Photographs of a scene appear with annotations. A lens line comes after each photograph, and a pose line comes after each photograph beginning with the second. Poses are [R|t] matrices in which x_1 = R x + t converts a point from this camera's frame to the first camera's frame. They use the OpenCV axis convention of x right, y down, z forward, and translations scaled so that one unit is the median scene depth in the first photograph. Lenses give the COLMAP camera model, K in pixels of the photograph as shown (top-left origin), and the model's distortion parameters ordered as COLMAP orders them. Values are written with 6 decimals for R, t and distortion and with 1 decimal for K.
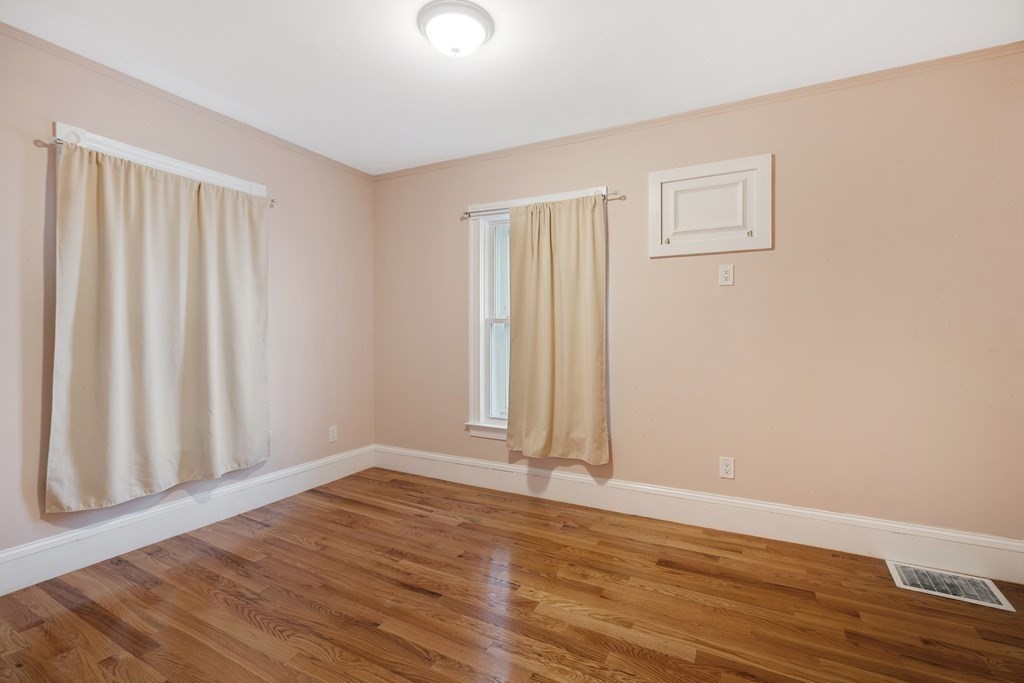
lens RADIAL K [[462.3, 0, 510.3], [0, 462.3, 338.9], [0, 0, 1]] dist [-0.004531, 0.002146]
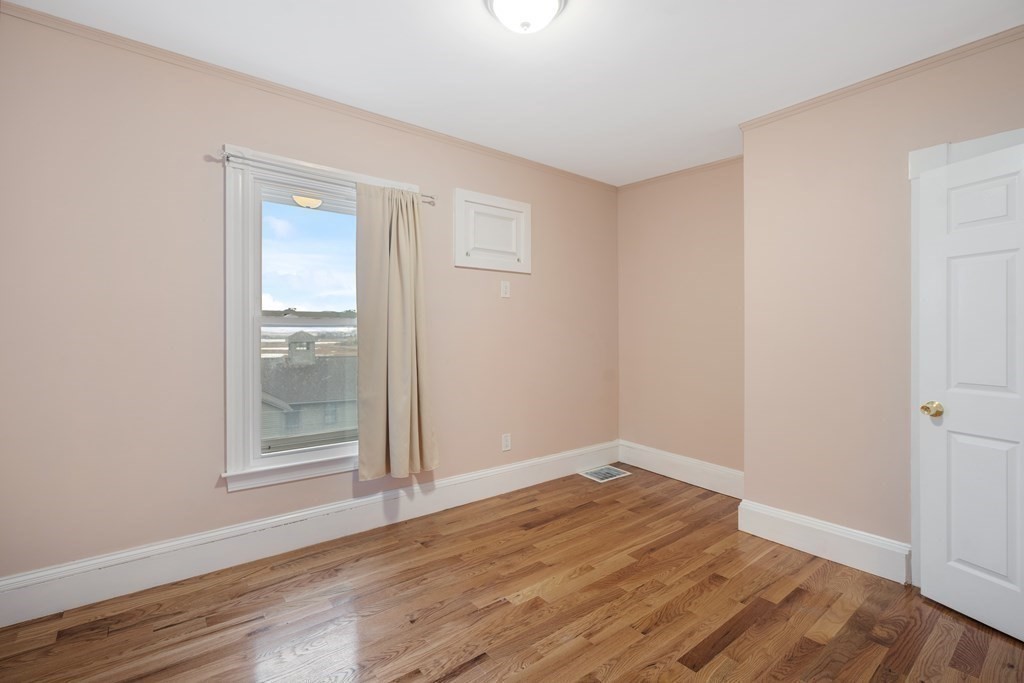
lens RADIAL K [[462.3, 0, 508.9], [0, 462.3, 335.5], [0, 0, 1]] dist [-0.004531, 0.002146]
pose [[0.406403, -0.001562, 0.913692, -0.719427], [0.015898, 0.999859, -0.005362, -0.005402], [-0.913555, 0.016705, 0.406371, 0.501448]]
